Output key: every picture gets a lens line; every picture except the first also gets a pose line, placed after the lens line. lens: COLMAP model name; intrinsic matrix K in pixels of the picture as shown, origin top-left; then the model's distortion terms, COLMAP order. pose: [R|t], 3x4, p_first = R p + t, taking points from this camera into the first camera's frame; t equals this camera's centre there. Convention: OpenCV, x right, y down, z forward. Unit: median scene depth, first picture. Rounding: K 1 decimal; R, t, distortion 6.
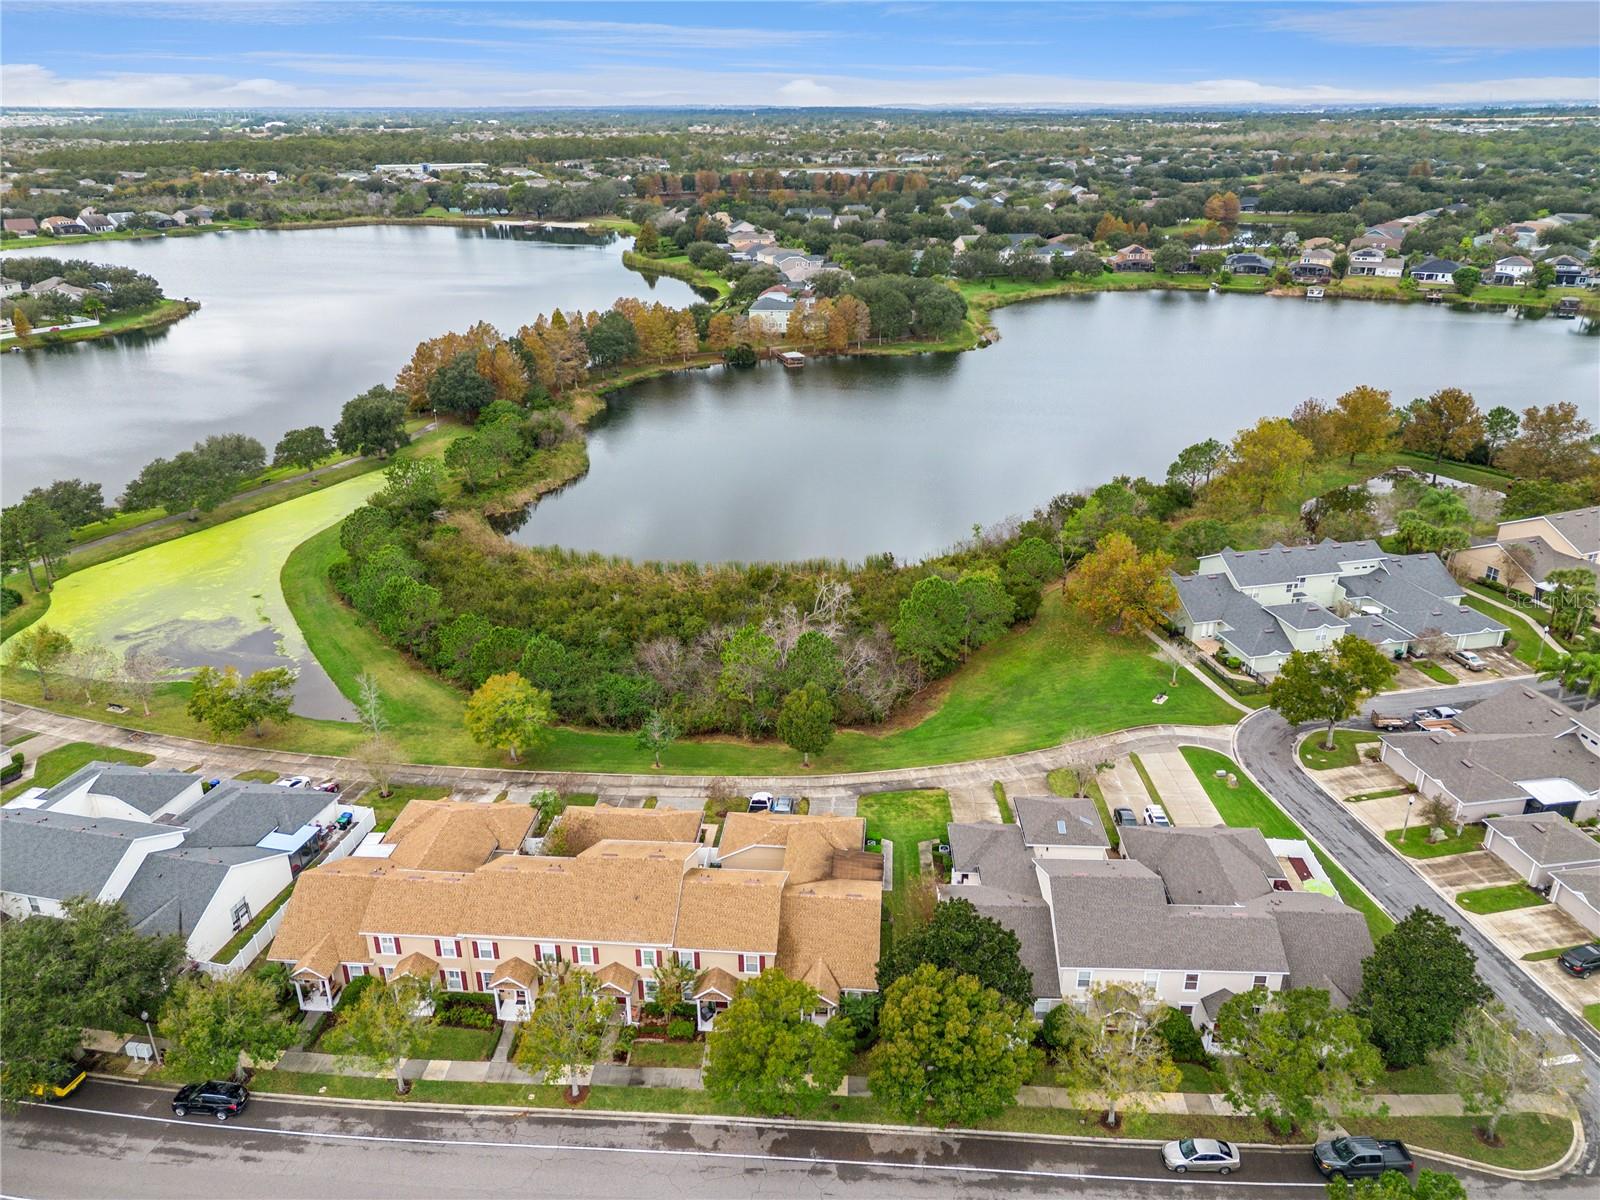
lens RADIAL K [[1131.0, 0, 803.2], [0, 1131.0, 598.4], [0, 0, 1]] dist [0.065316, -0.044613]
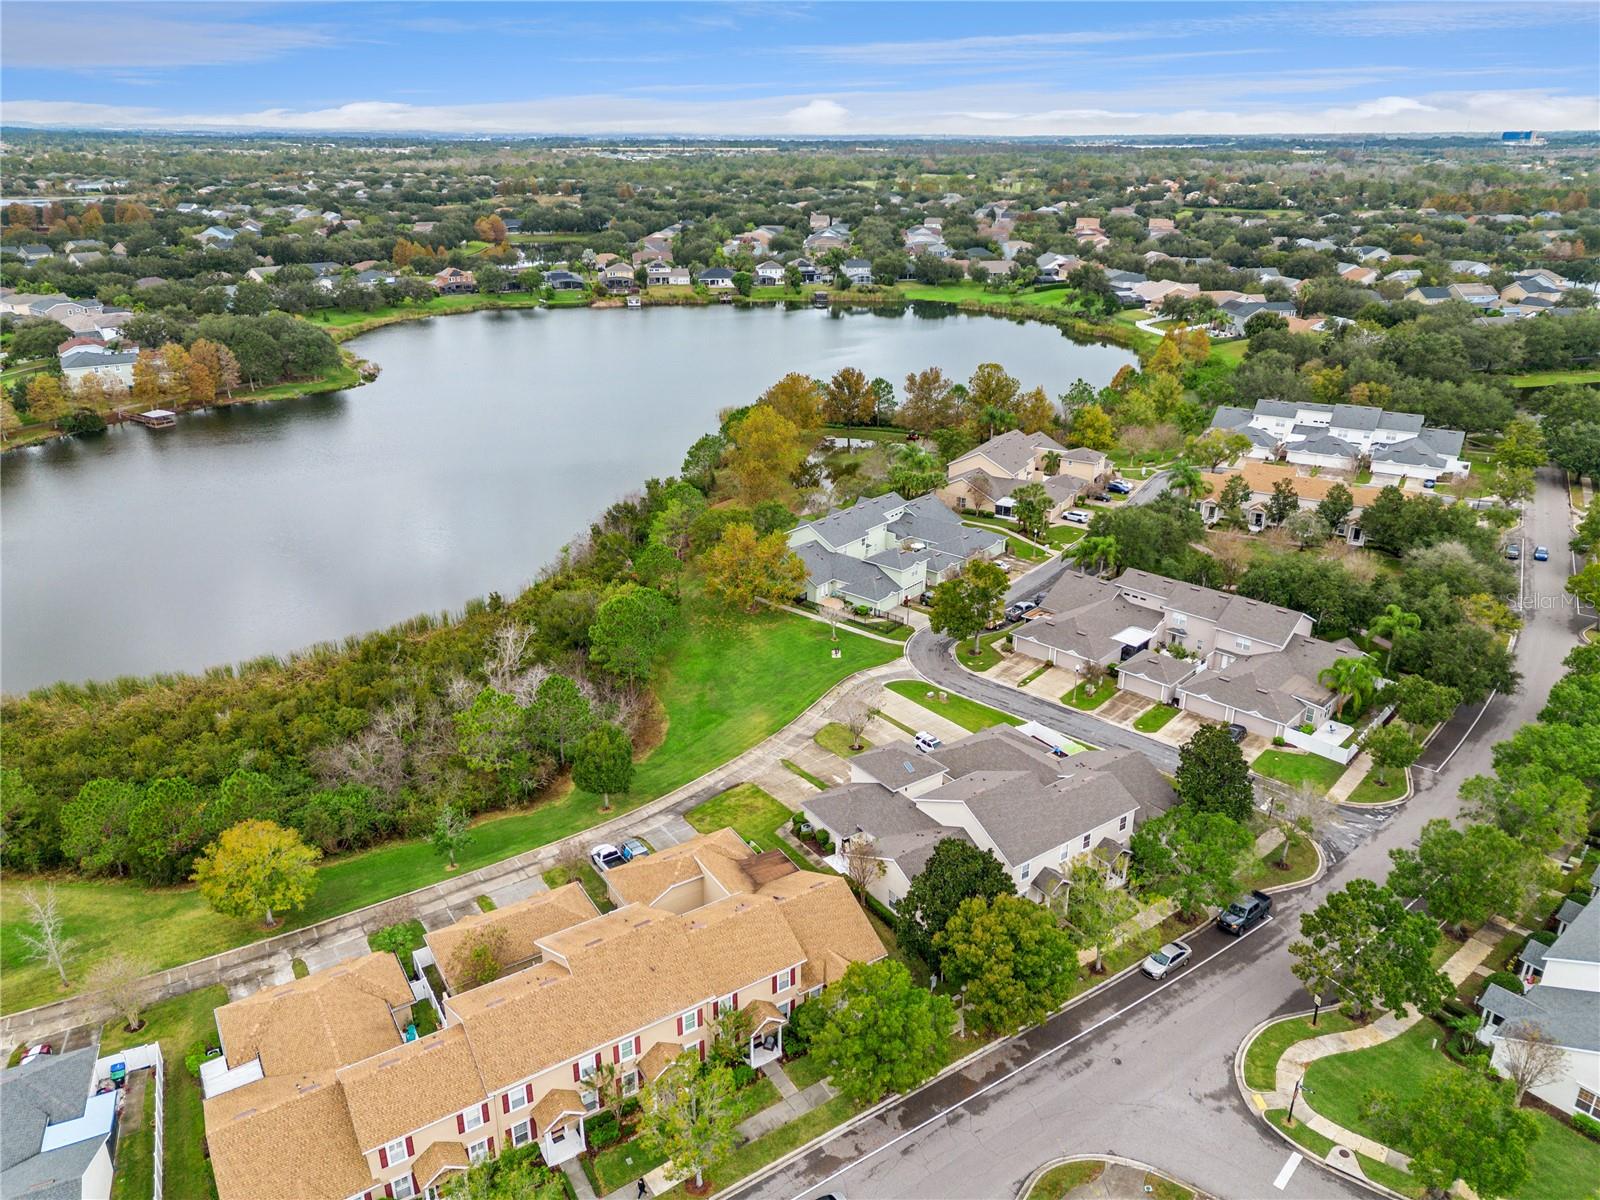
lens RADIAL K [[1131.0, 0, 803.2], [0, 1131.0, 598.4], [0, 0, 1]] dist [0.065316, -0.044613]
pose [[0.795622, -0.226763, 0.561751, -0.309729], [0.237291, 0.969856, 0.055422, -0.033007], [-0.557385, 0.089203, 0.825448, 0.082278]]
